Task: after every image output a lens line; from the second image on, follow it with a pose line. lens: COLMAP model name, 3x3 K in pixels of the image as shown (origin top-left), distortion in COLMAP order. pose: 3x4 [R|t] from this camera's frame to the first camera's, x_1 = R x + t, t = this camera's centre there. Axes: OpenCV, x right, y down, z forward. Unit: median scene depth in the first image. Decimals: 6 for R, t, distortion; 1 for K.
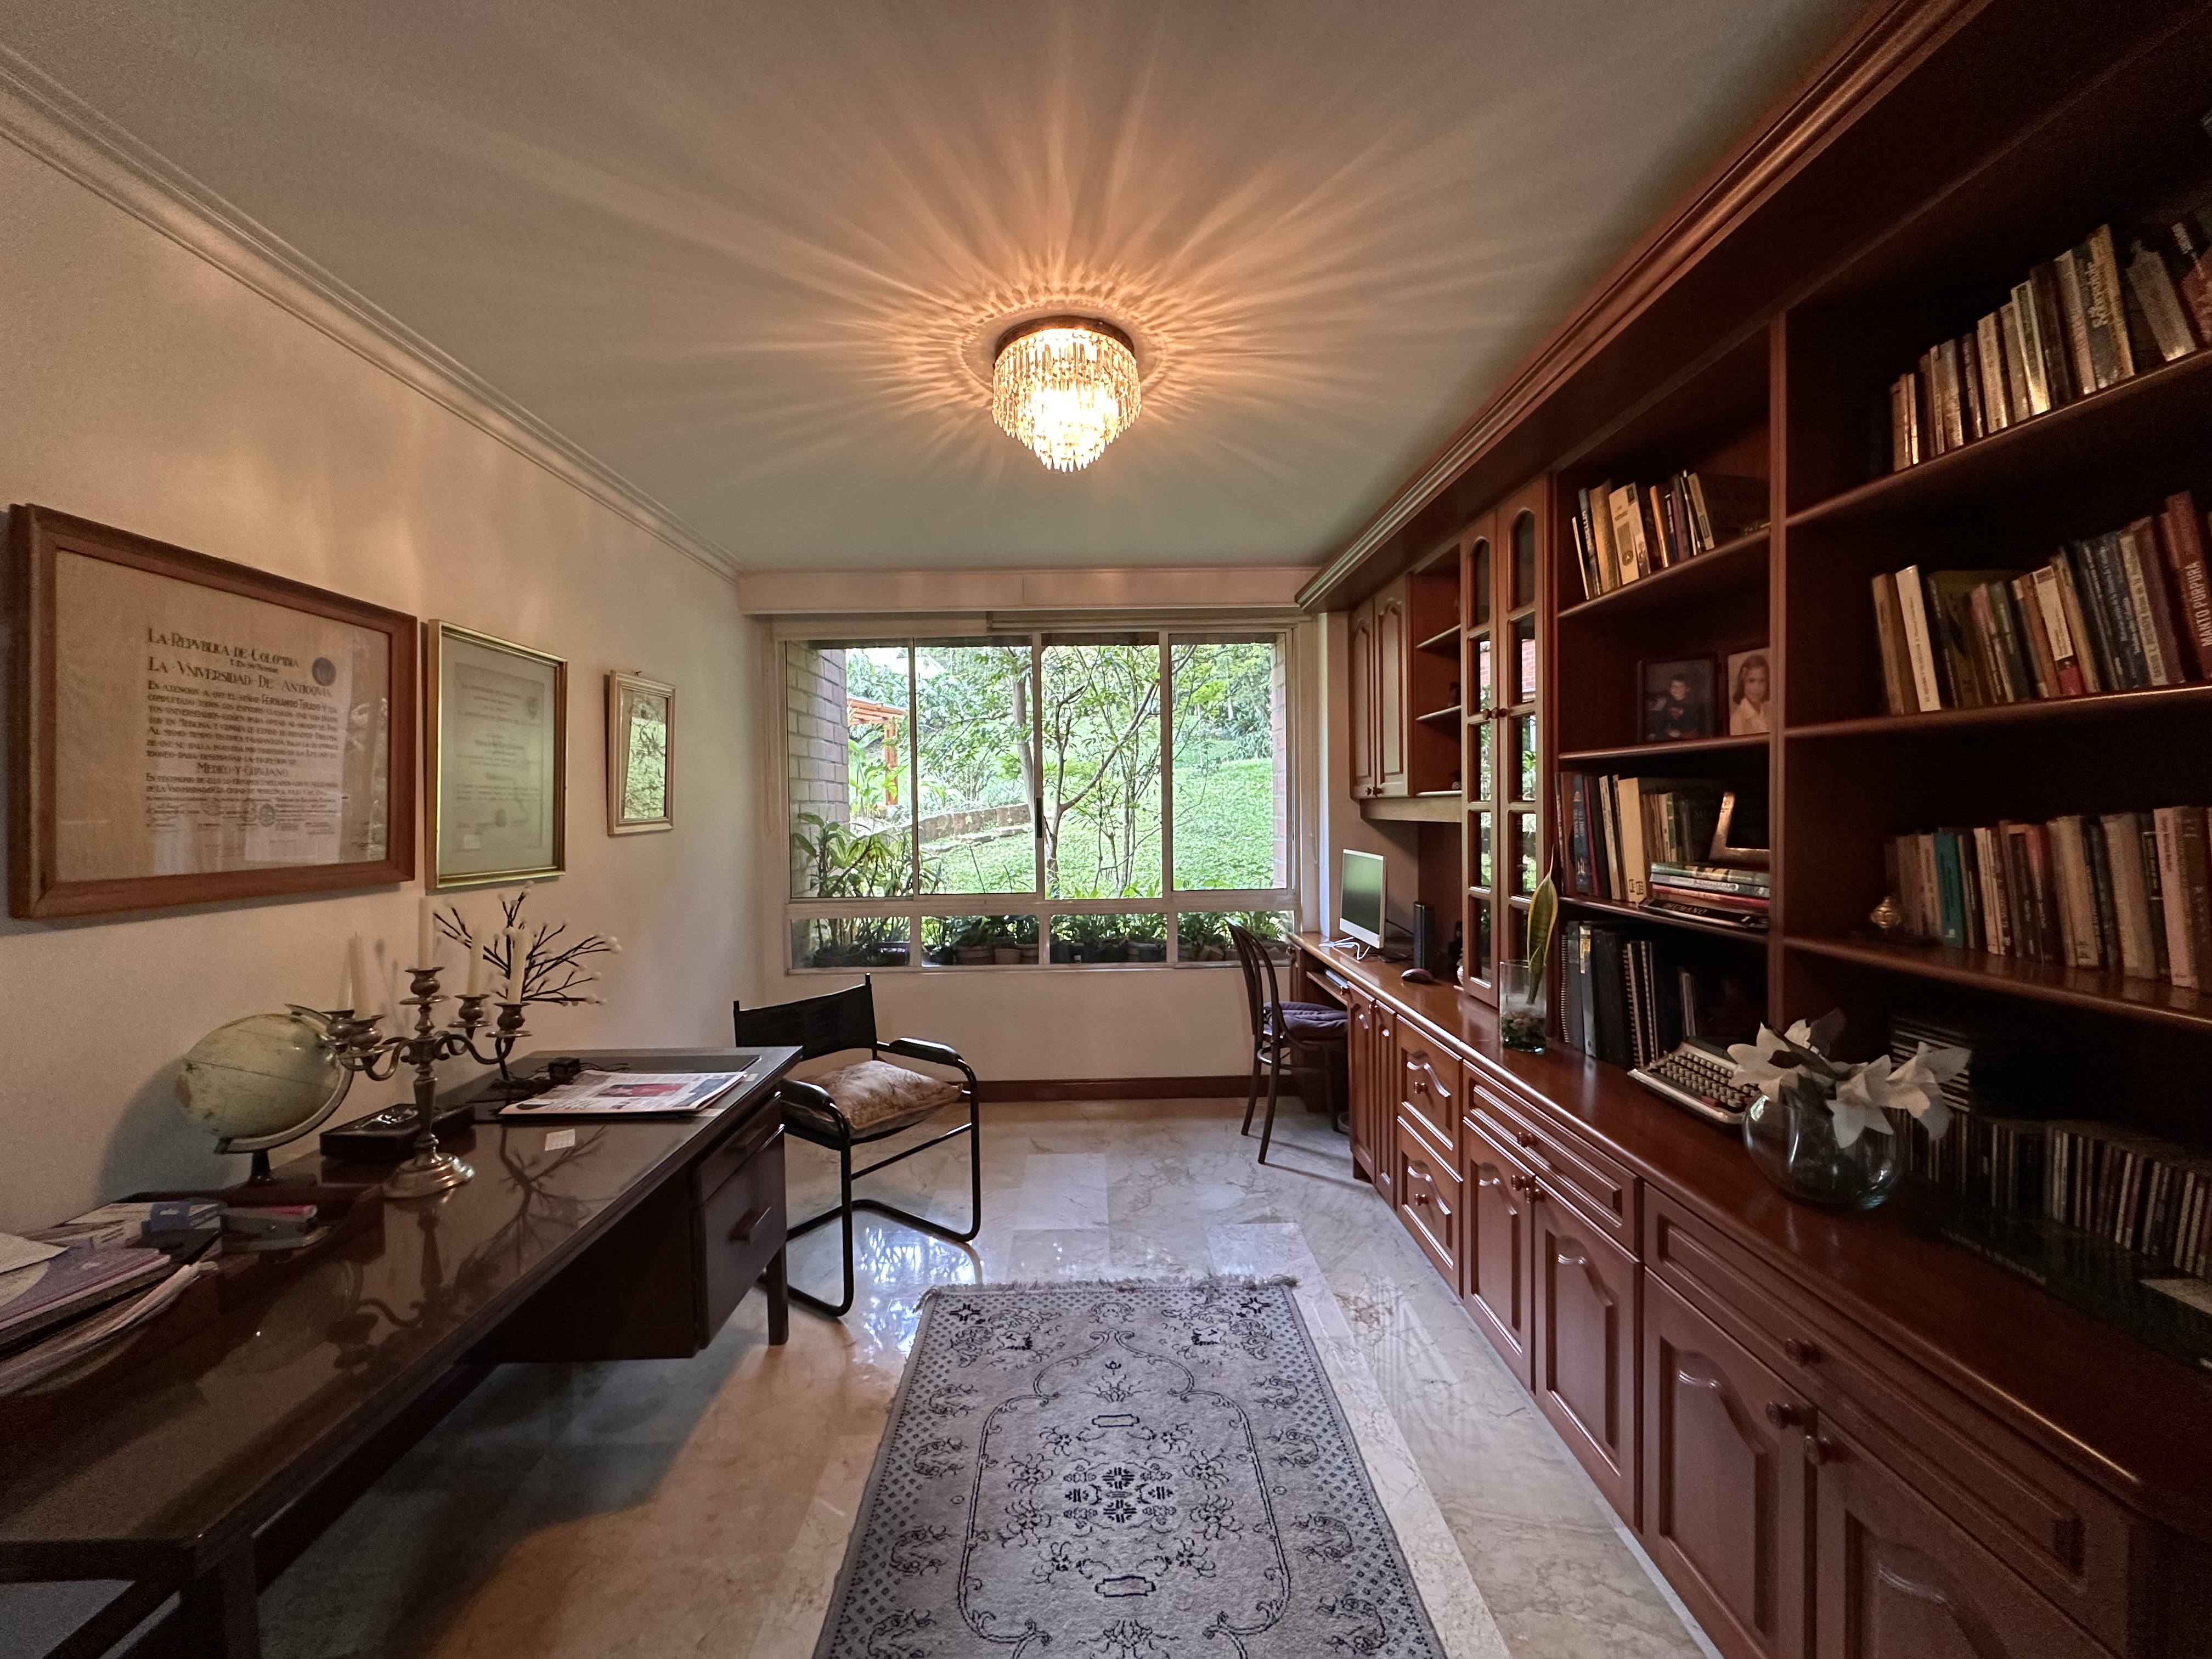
lens RADIAL K [[881.6, 0, 1105.7], [0, 881.6, 820.9], [0, 0, 1]] dist [-0.003000, 0.000293]
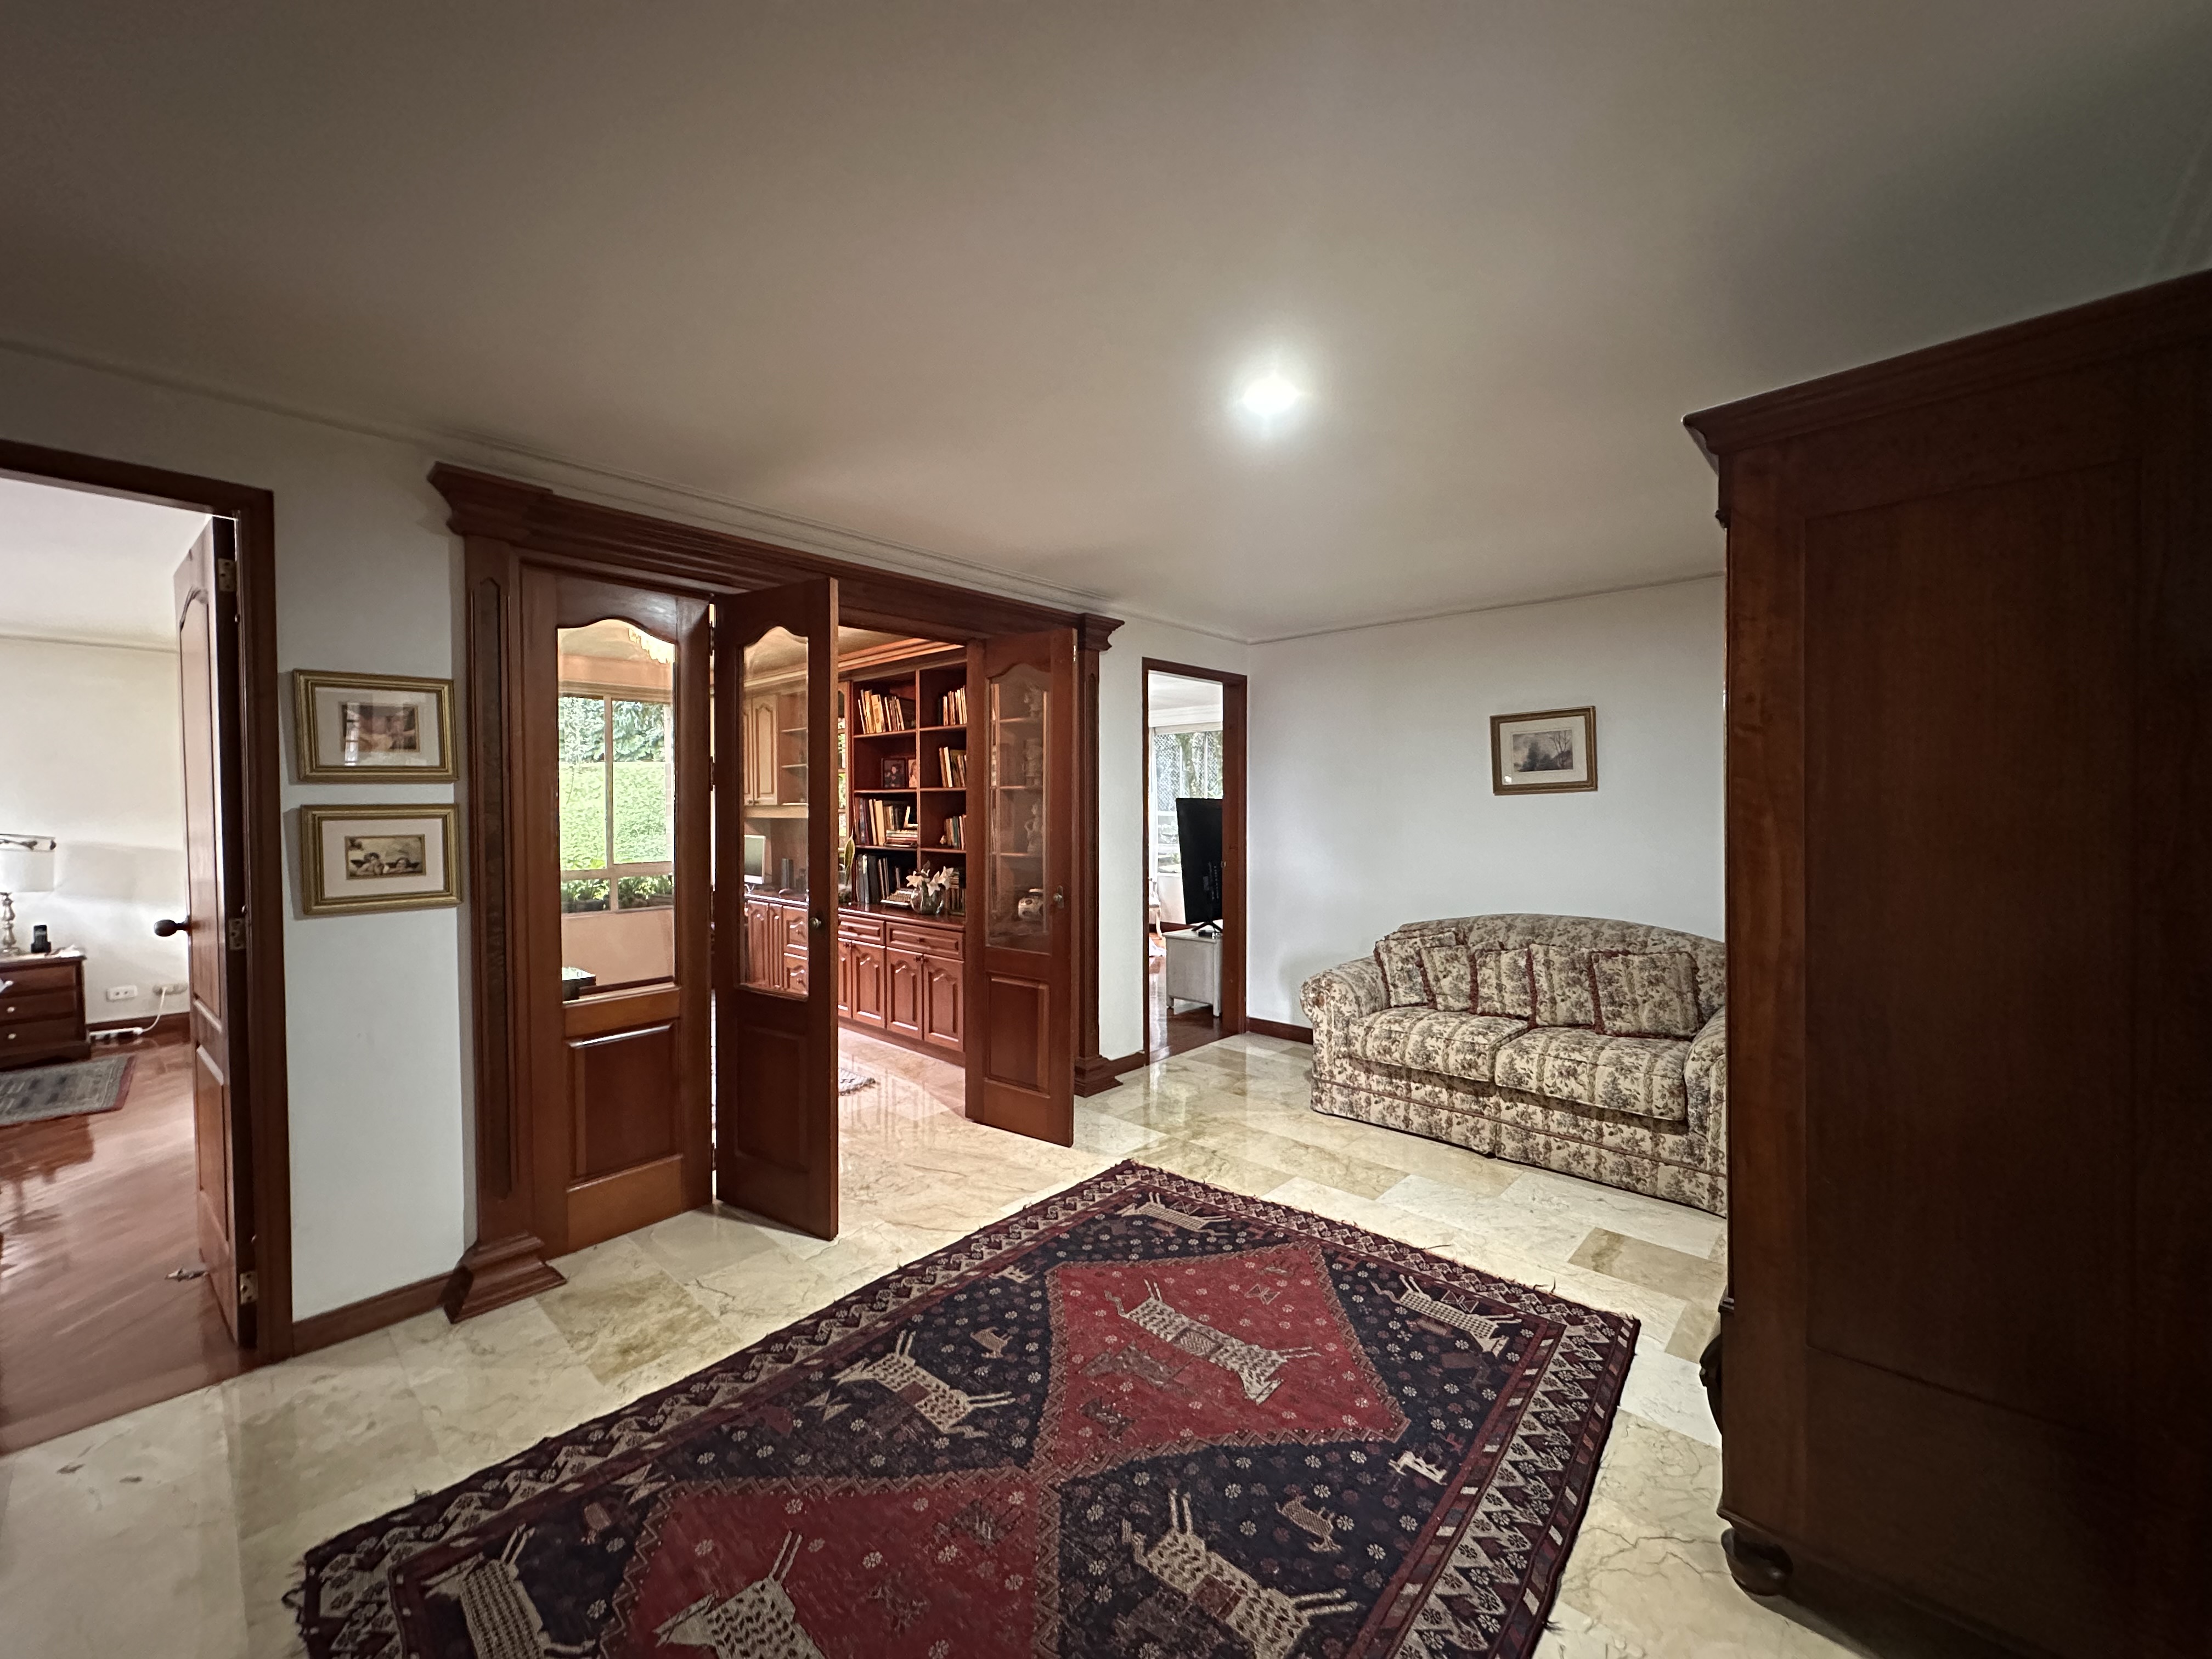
lens RADIAL K [[881.6, 0, 1111.4], [0, 881.6, 830.3], [0, 0, 1]] dist [-0.003000, 0.000293]
pose [[0.688781, -0.013096, 0.724851, -1.015959], [0.008611, 0.999914, 0.009883, 0.027566], [-0.724919, -0.000566, 0.688834, -1.602198]]
